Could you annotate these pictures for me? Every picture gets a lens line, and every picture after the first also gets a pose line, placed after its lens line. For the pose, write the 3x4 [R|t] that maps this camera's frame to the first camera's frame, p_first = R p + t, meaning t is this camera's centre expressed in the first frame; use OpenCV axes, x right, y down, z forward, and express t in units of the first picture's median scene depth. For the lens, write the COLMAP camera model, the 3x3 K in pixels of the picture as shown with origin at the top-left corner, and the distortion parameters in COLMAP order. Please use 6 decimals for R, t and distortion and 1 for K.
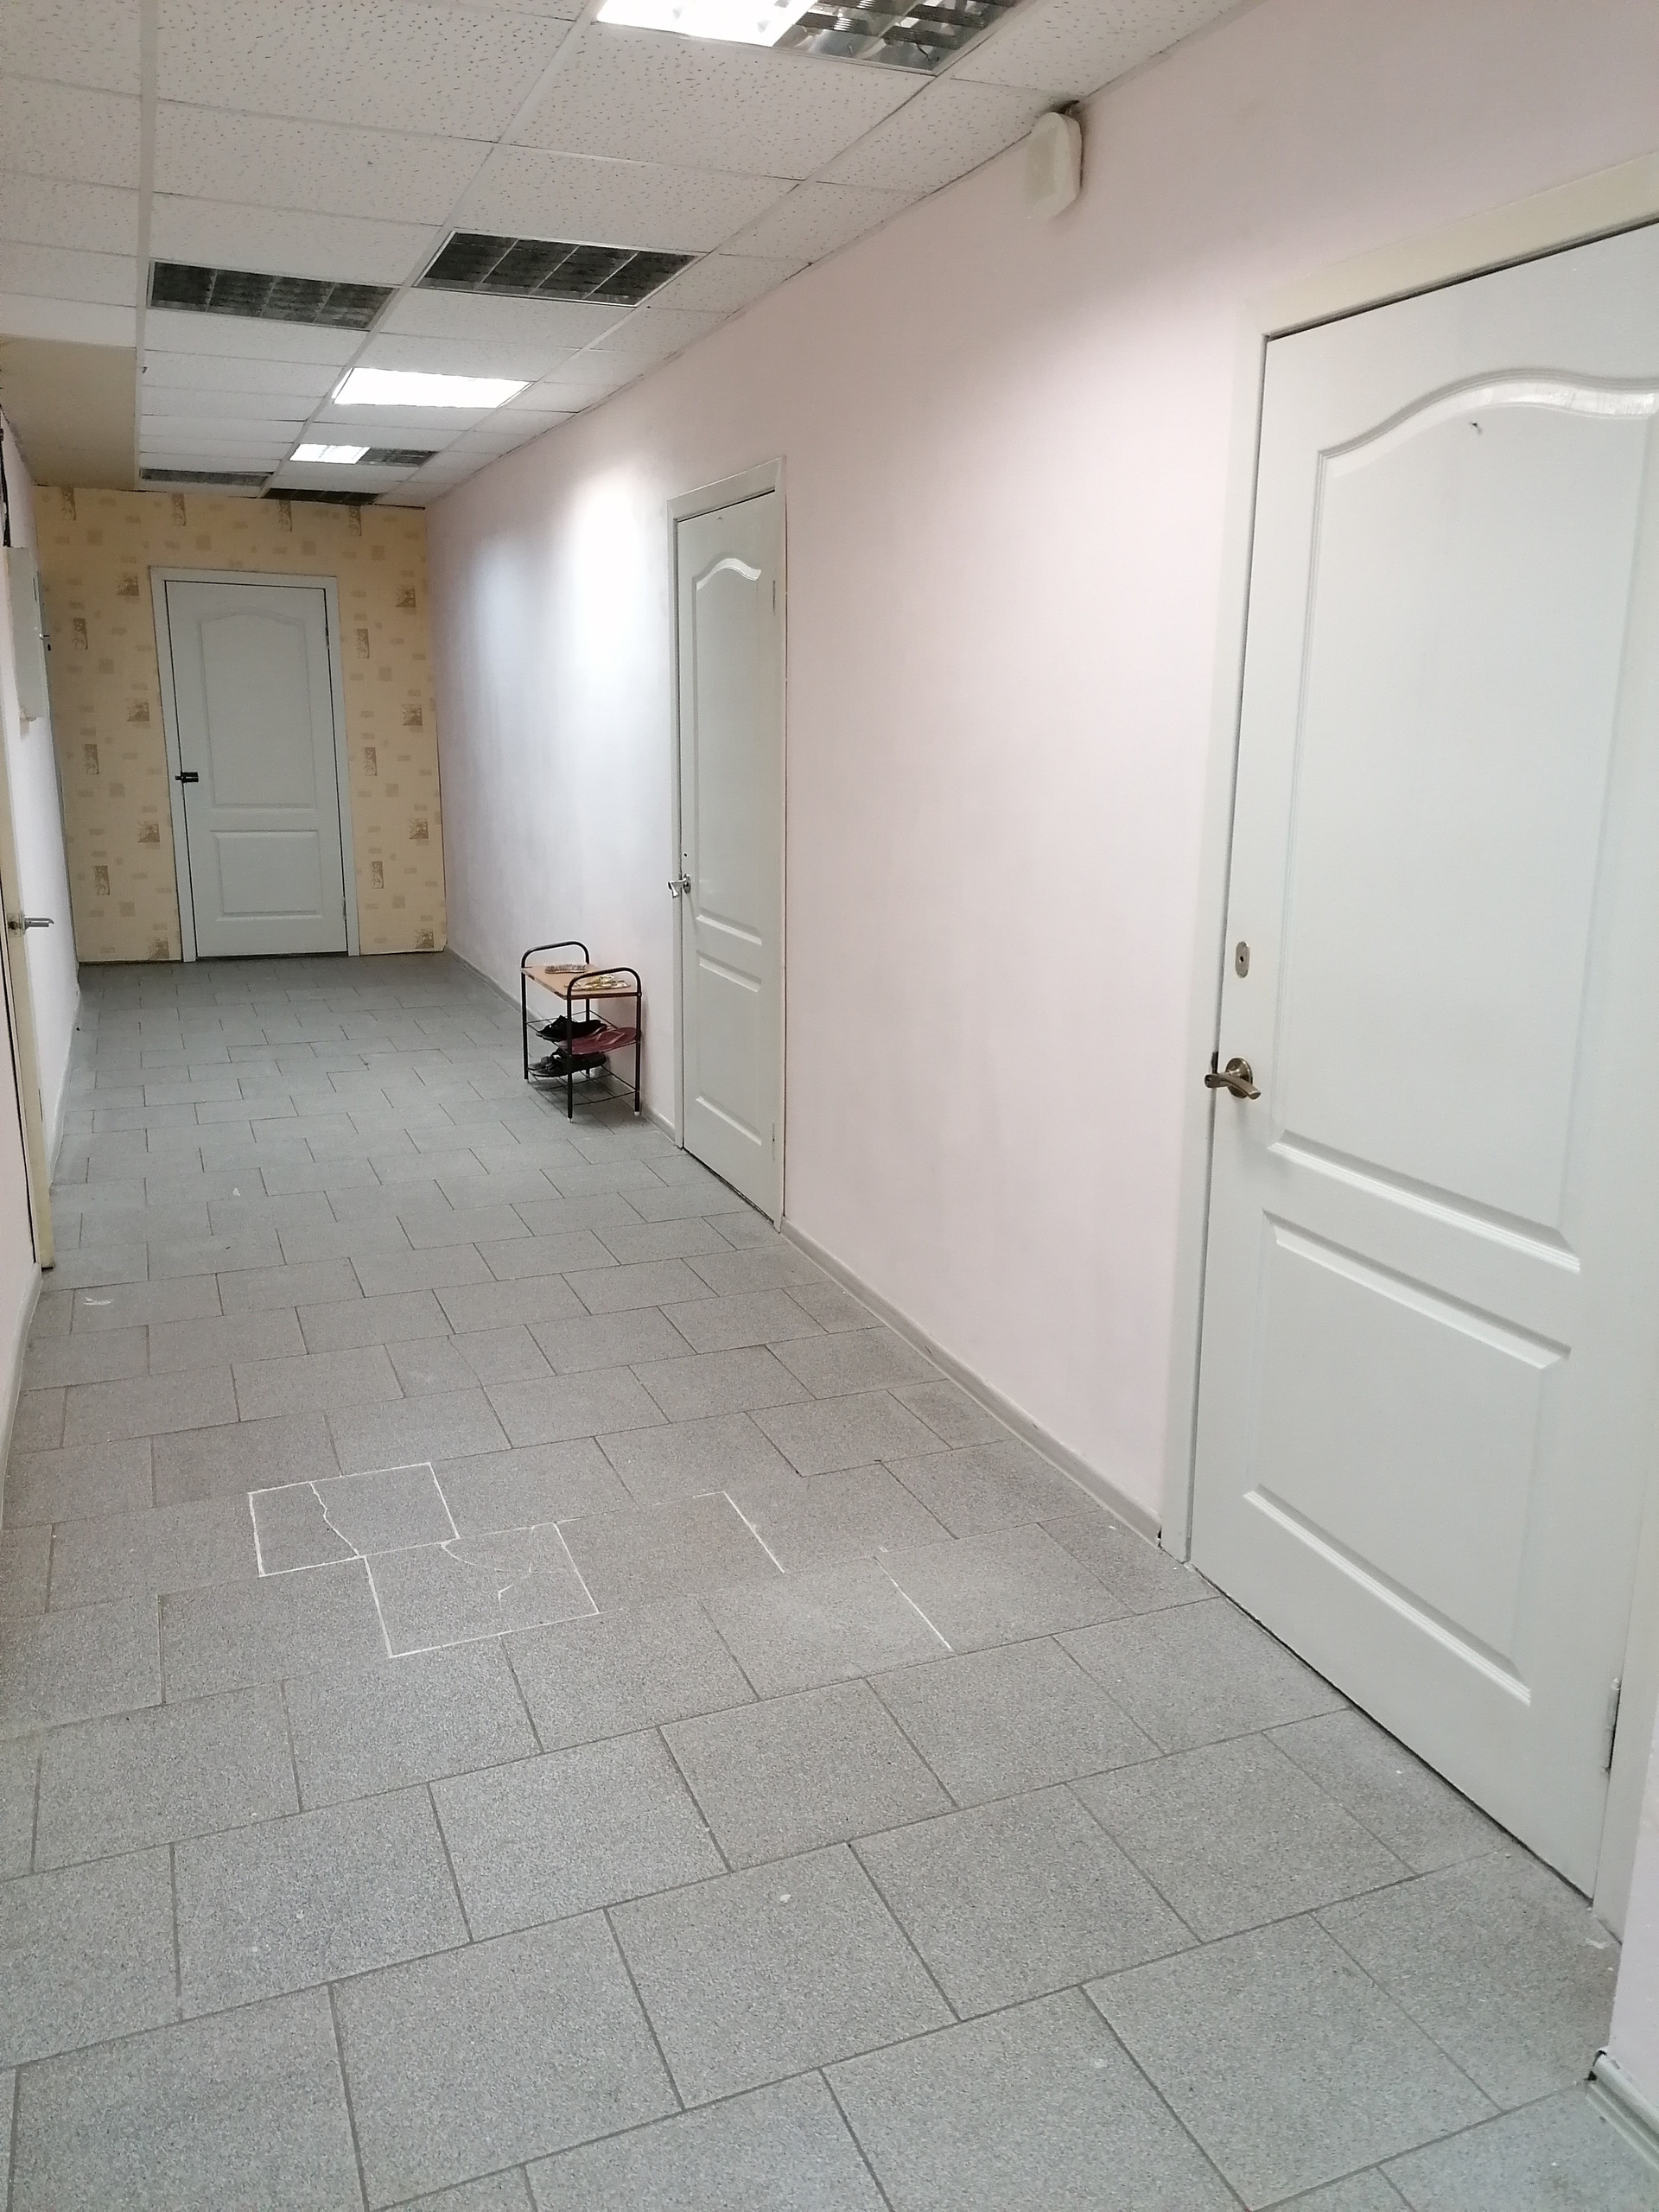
lens RADIAL K [[1684.2, 0, 837.7], [0, 1684.2, 1104.3], [0, 0, 1]] dist [-0.006360, 0.000594]
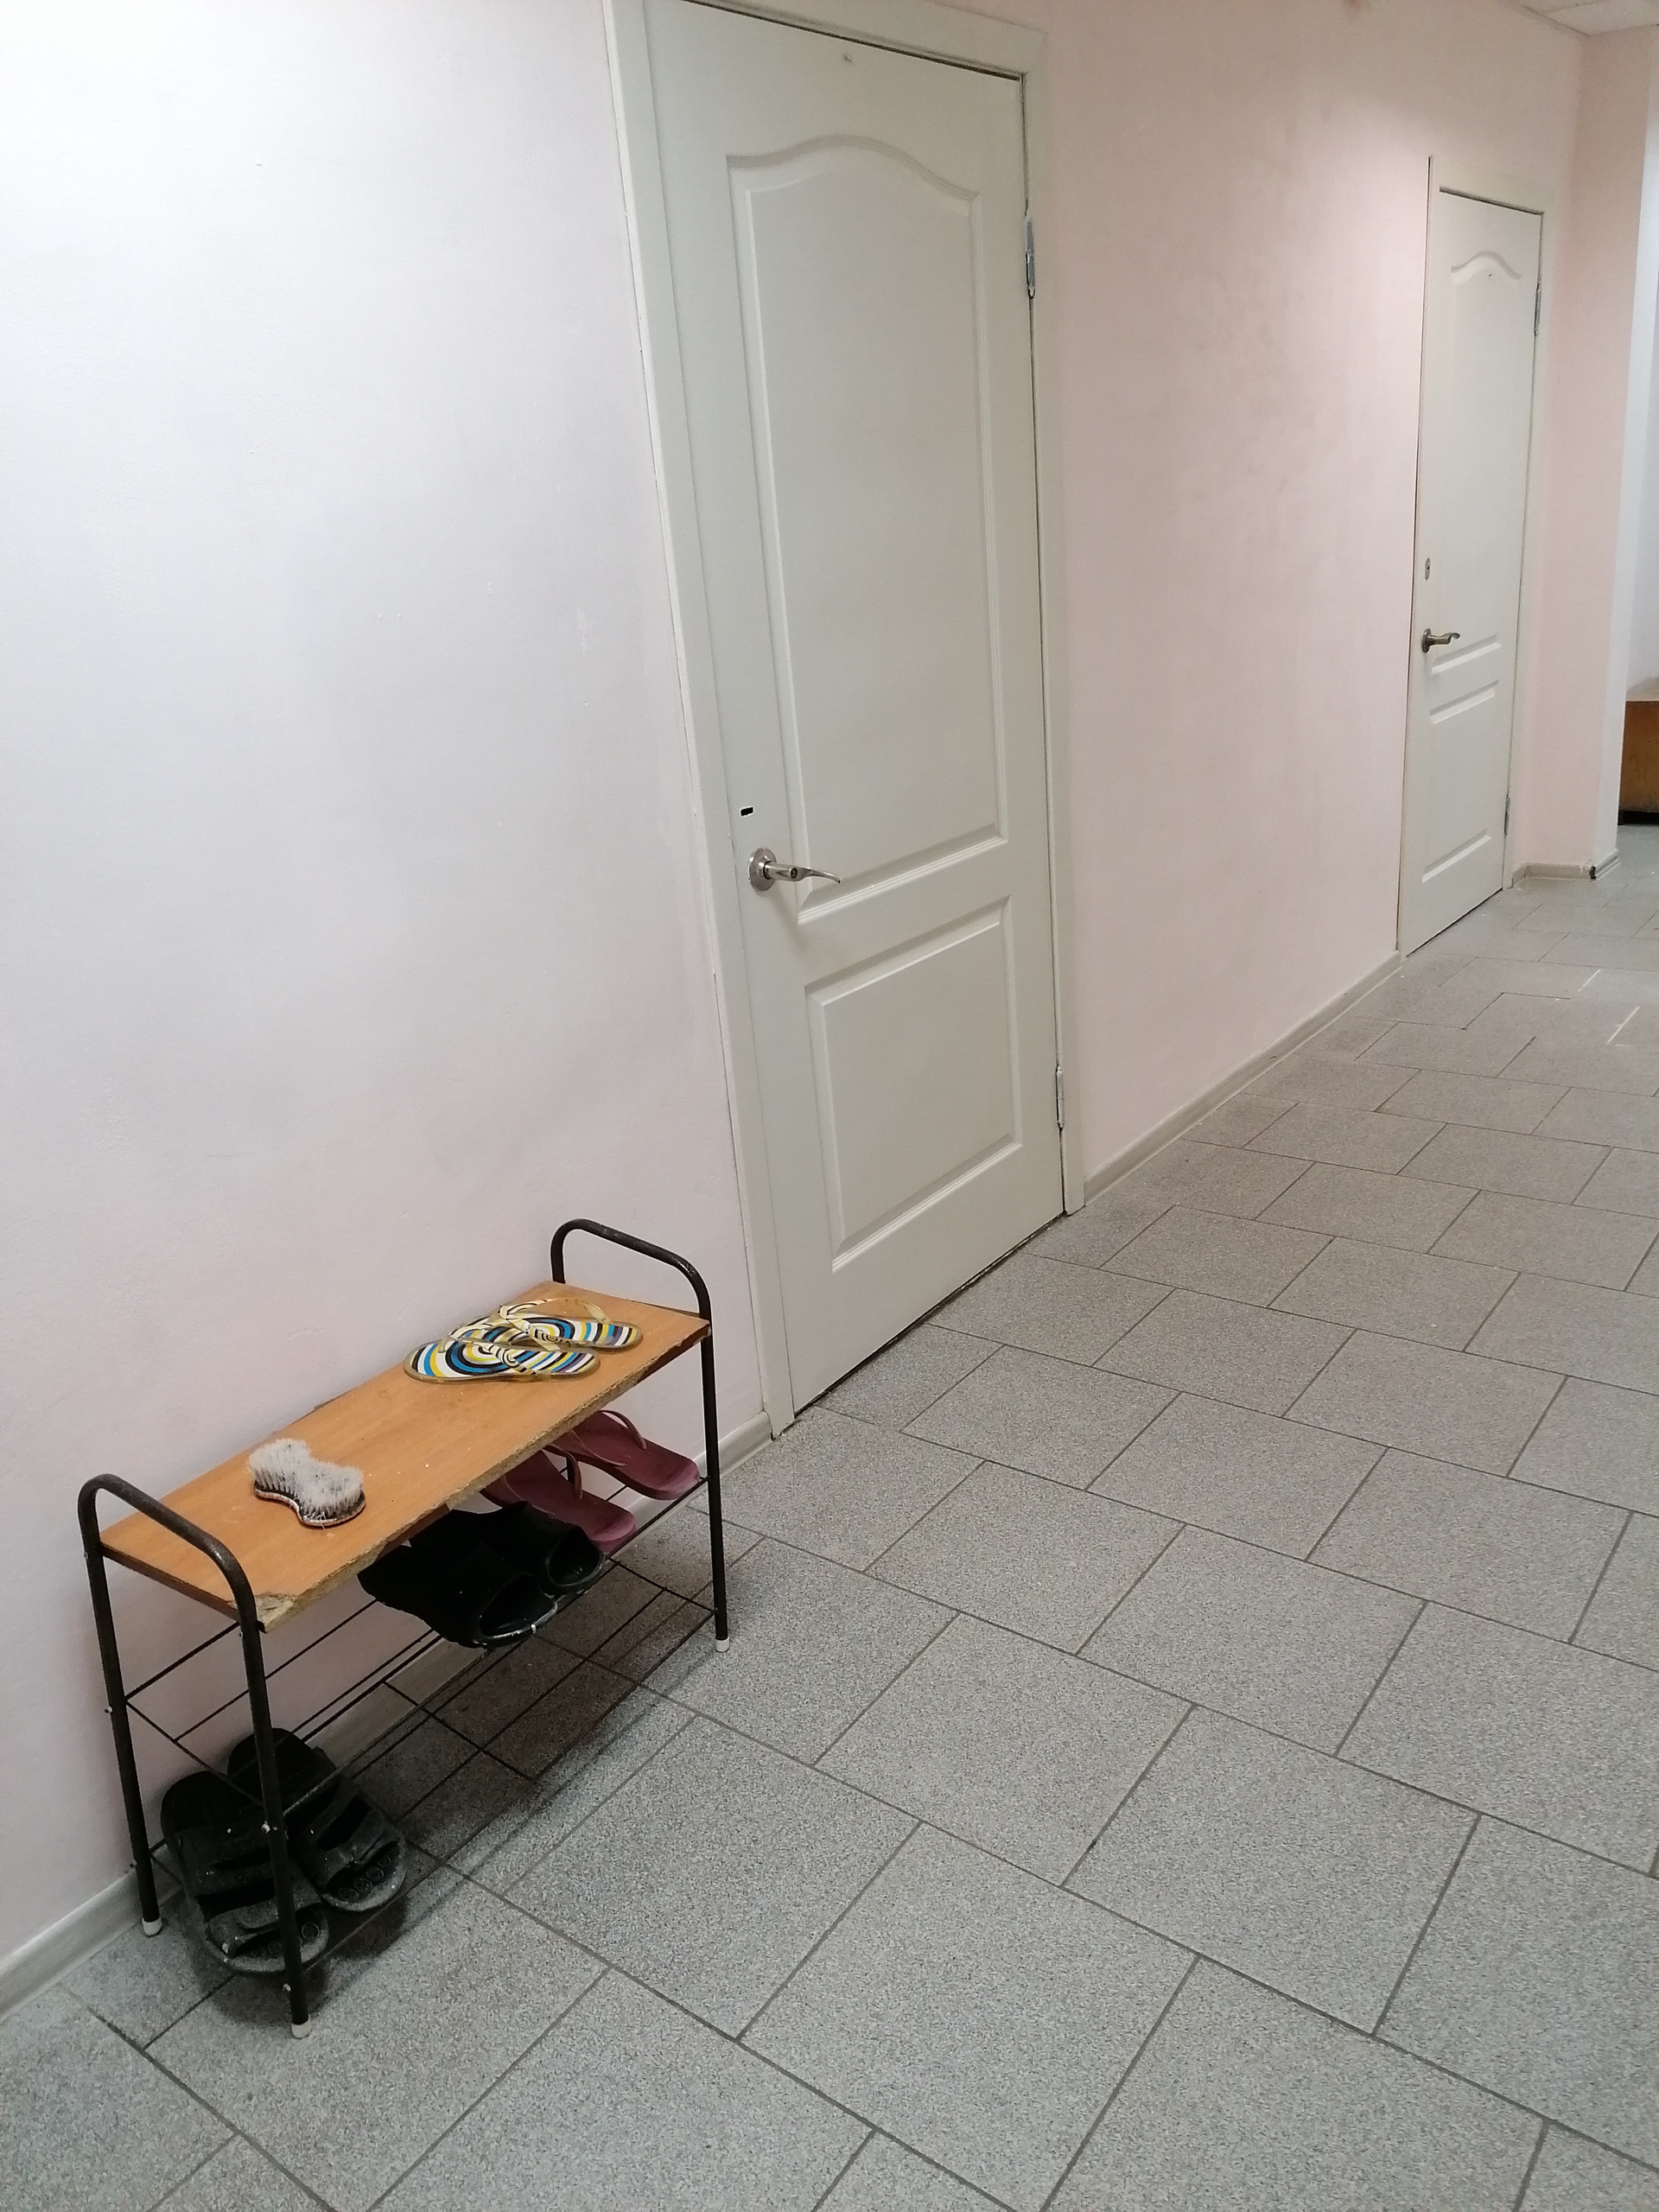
lens RADIAL K [[1684.2, 0, 840.7], [0, 1684.2, 1110.7], [0, 0, 1]] dist [-0.006360, 0.000594]
pose [[-0.521993, -0.287515, 0.803031, -0.625584], [0.254752, 0.845950, 0.468477, -0.367249], [-0.814018, 0.449115, -0.368334, 1.533185]]
